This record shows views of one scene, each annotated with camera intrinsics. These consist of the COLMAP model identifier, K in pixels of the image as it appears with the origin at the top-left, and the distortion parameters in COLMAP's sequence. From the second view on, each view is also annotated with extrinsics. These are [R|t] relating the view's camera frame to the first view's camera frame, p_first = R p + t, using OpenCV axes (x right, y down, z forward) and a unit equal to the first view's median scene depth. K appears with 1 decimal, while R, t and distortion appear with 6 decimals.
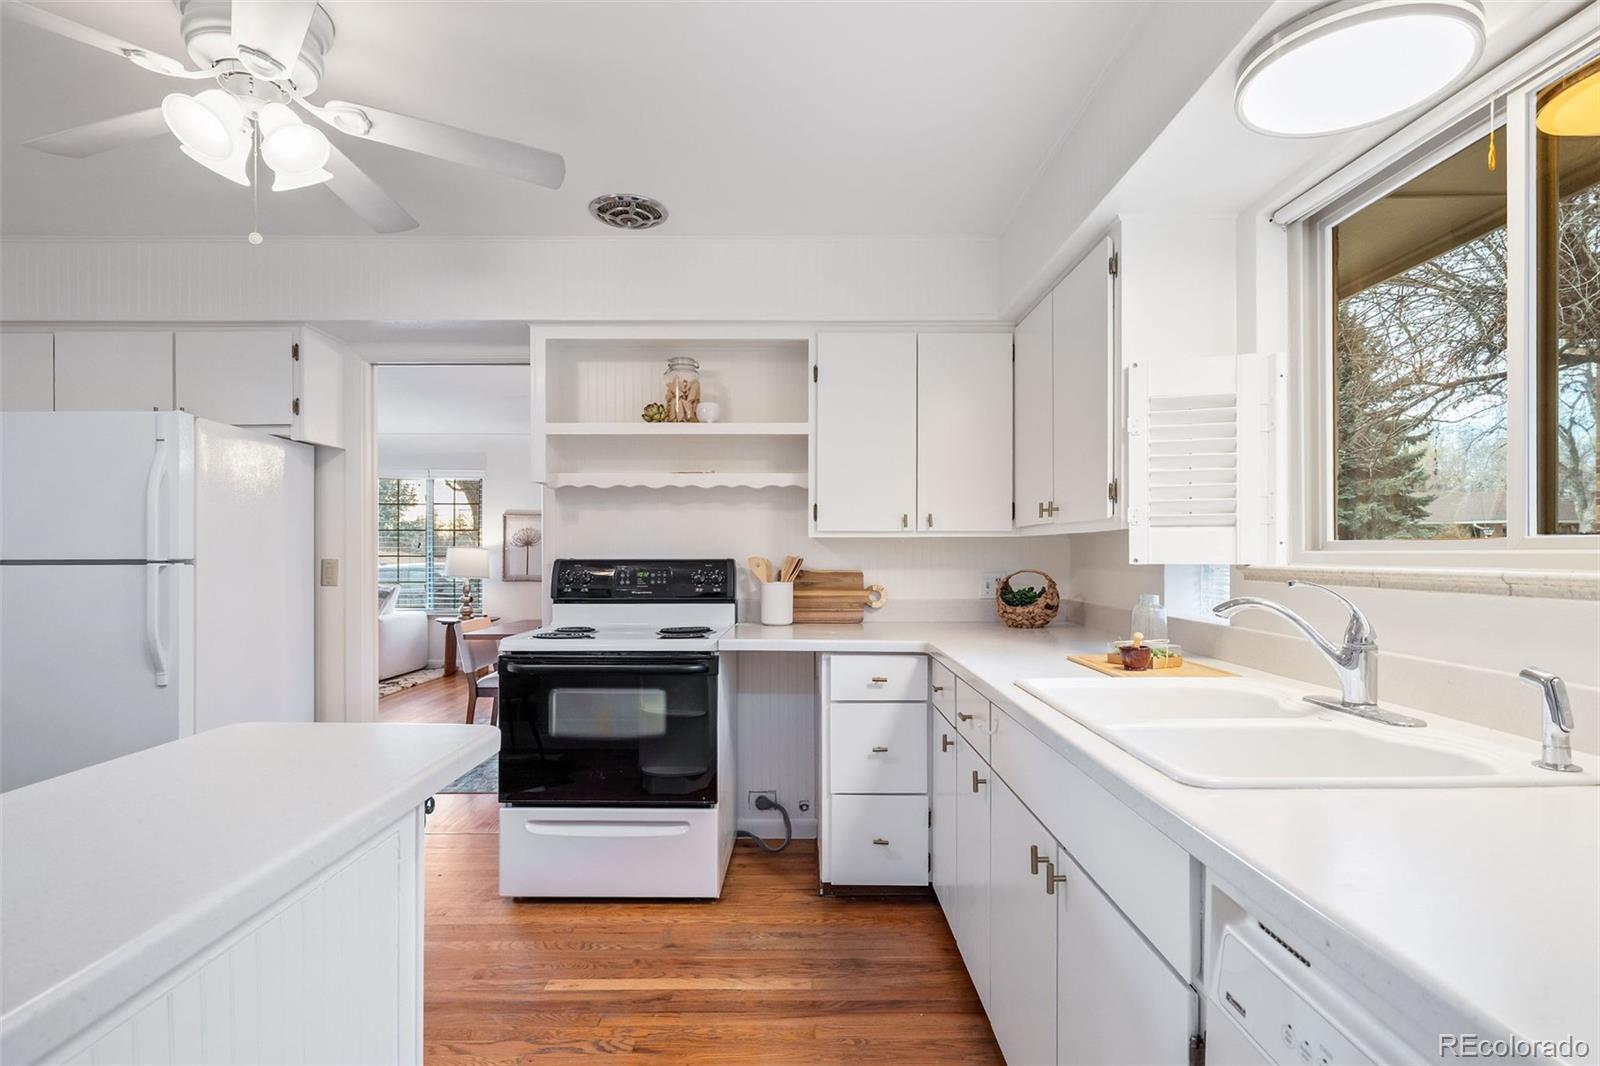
lens RADIAL K [[797.8, 0, 800.9], [0, 797.8, 558.0], [0, 0, 1]] dist [0.000770, 0.000024]
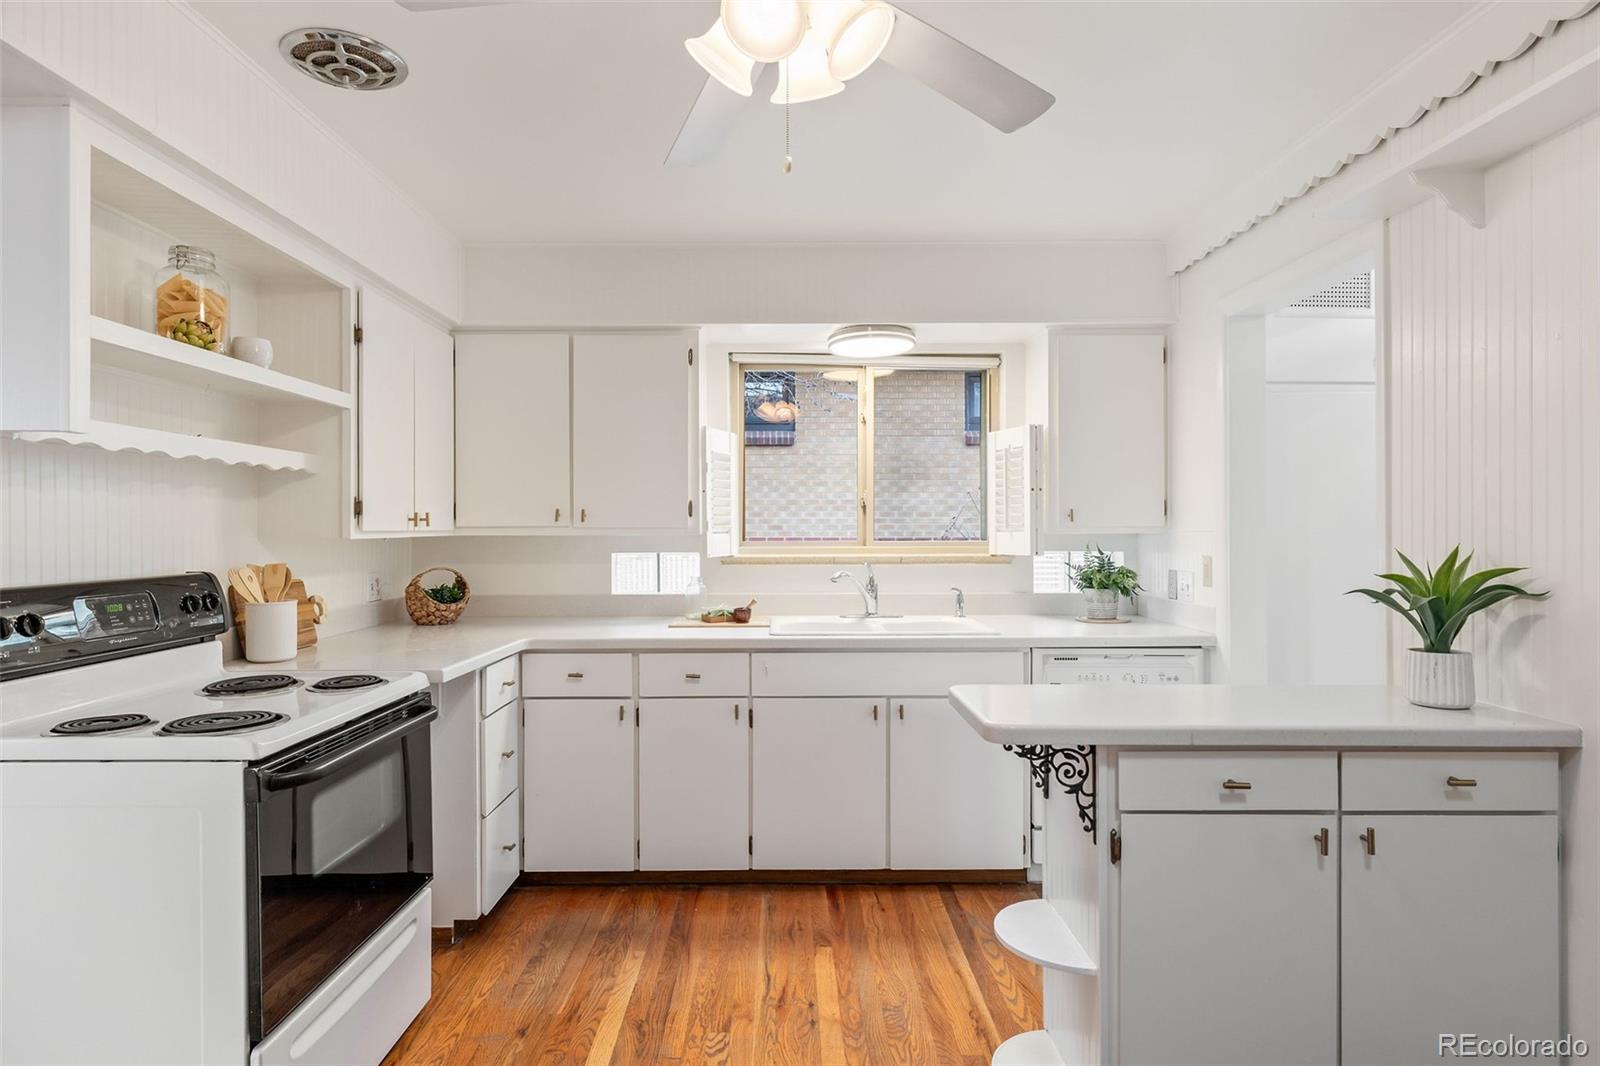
lens RADIAL K [[877.4, 0, 789.9], [0, 877.4, 526.9], [0, 0, 1]] dist [-0.000634, -0.000630]
pose [[0.002941, -0.002198, 0.999993, -1.133340], [0.006537, 0.999976, 0.002179, -0.047937], [-0.999974, 0.006530, 0.002956, 0.744839]]
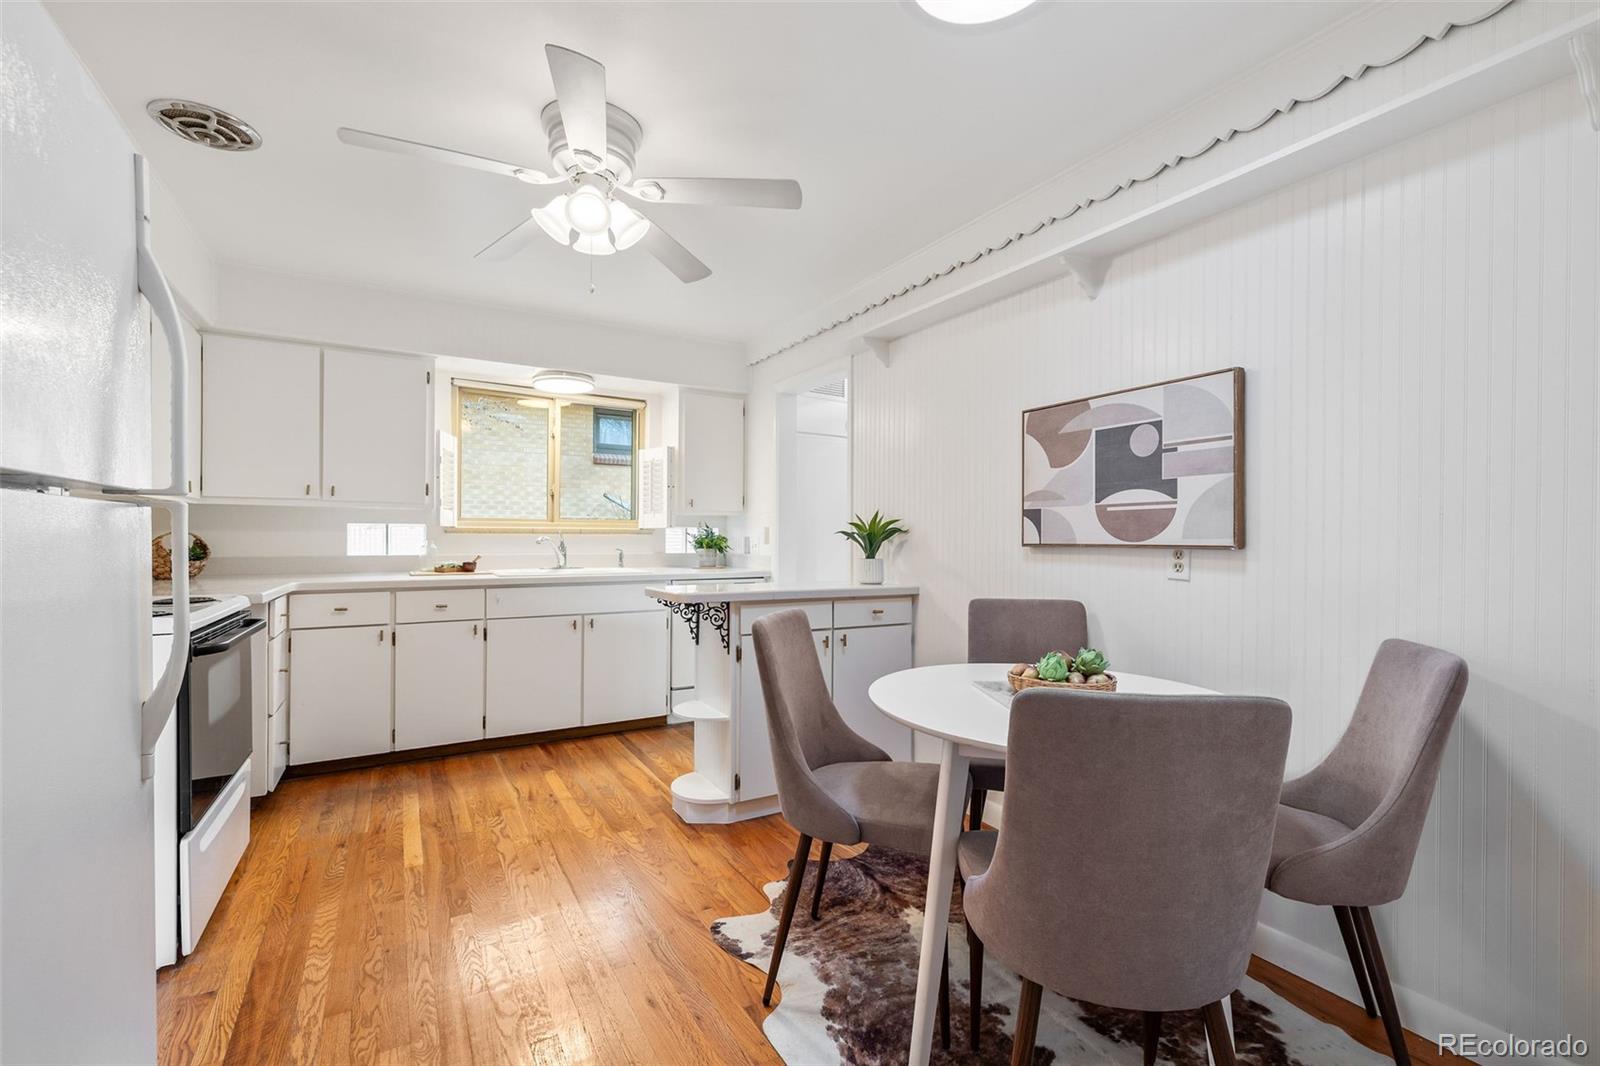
lens RADIAL K [[683.3, 0, 803.4], [0, 683.3, 540.2], [0, 0, 1]] dist [0.001347, 0.000303]
pose [[-0.504937, -0.009525, 0.863104, -1.443431], [-0.003330, 0.999953, 0.009087, 0.022756], [-0.863150, 0.001714, -0.504945, 0.962445]]
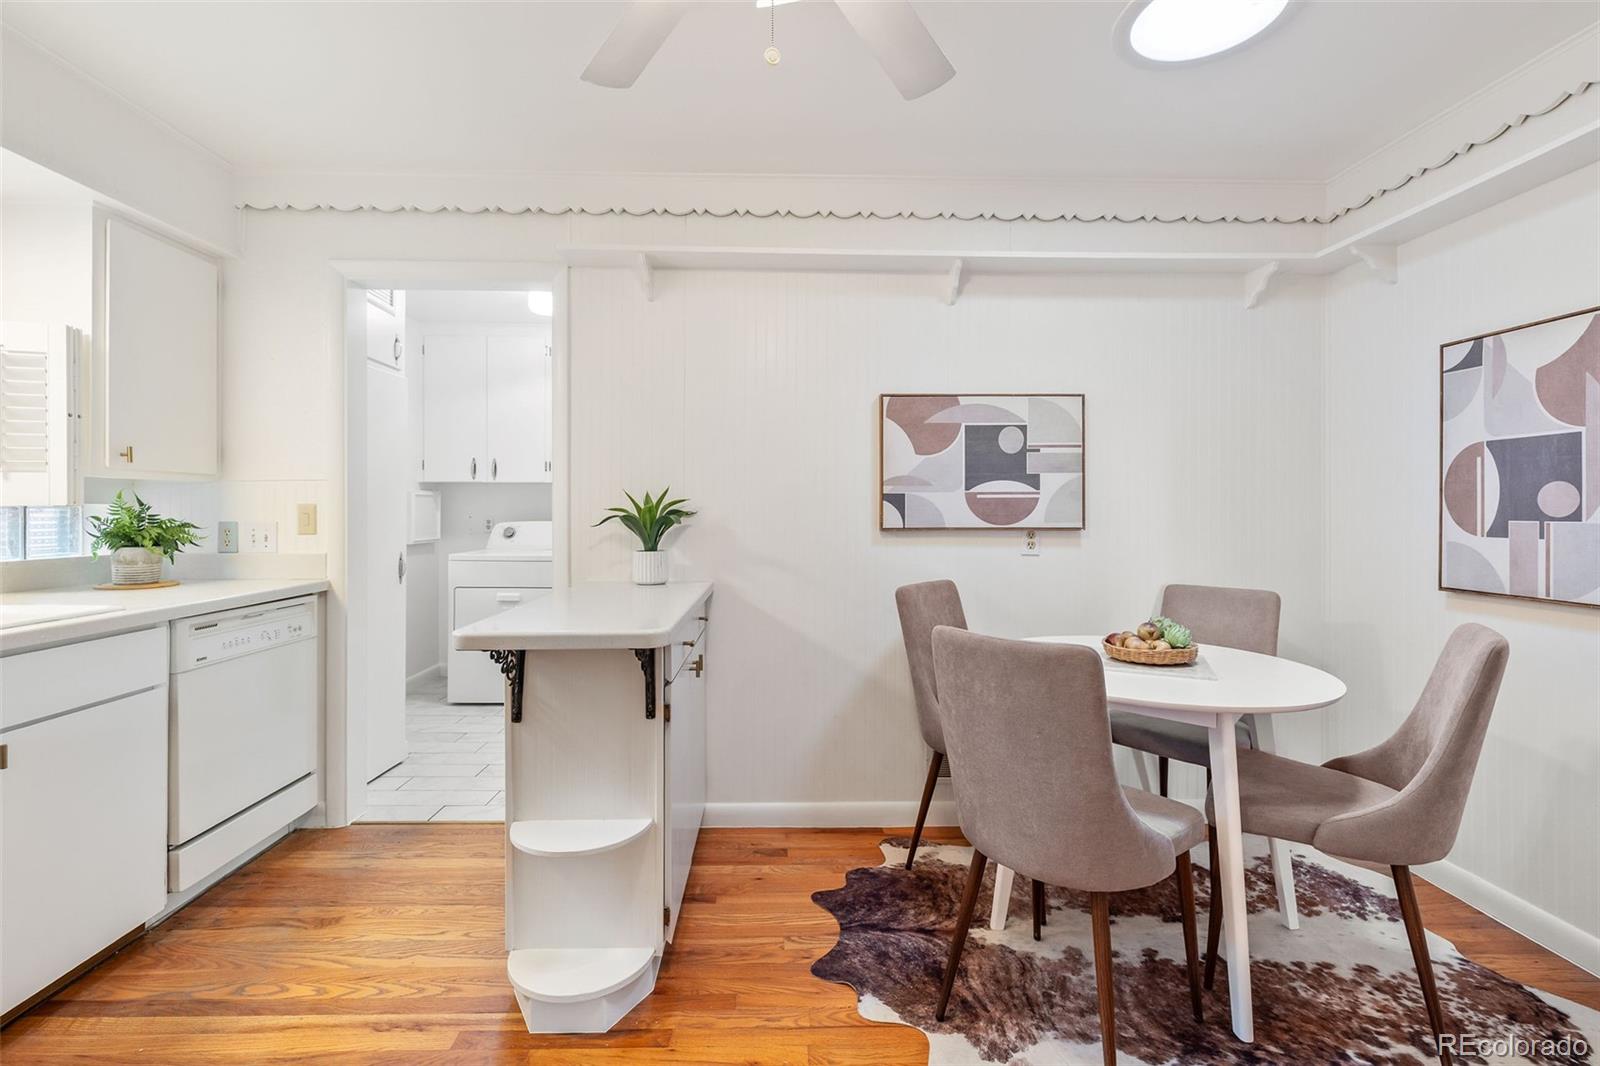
lens RADIAL K [[711.6, 0, 791.8], [0, 711.6, 510.4], [0, 0, 1]] dist [-0.000892, -0.000335]
pose [[-0.999860, -0.005497, -0.015829, -0.517479], [-0.005636, 0.999946, 0.008733, 0.000461], [0.015780, 0.008821, -0.999837, 1.235353]]
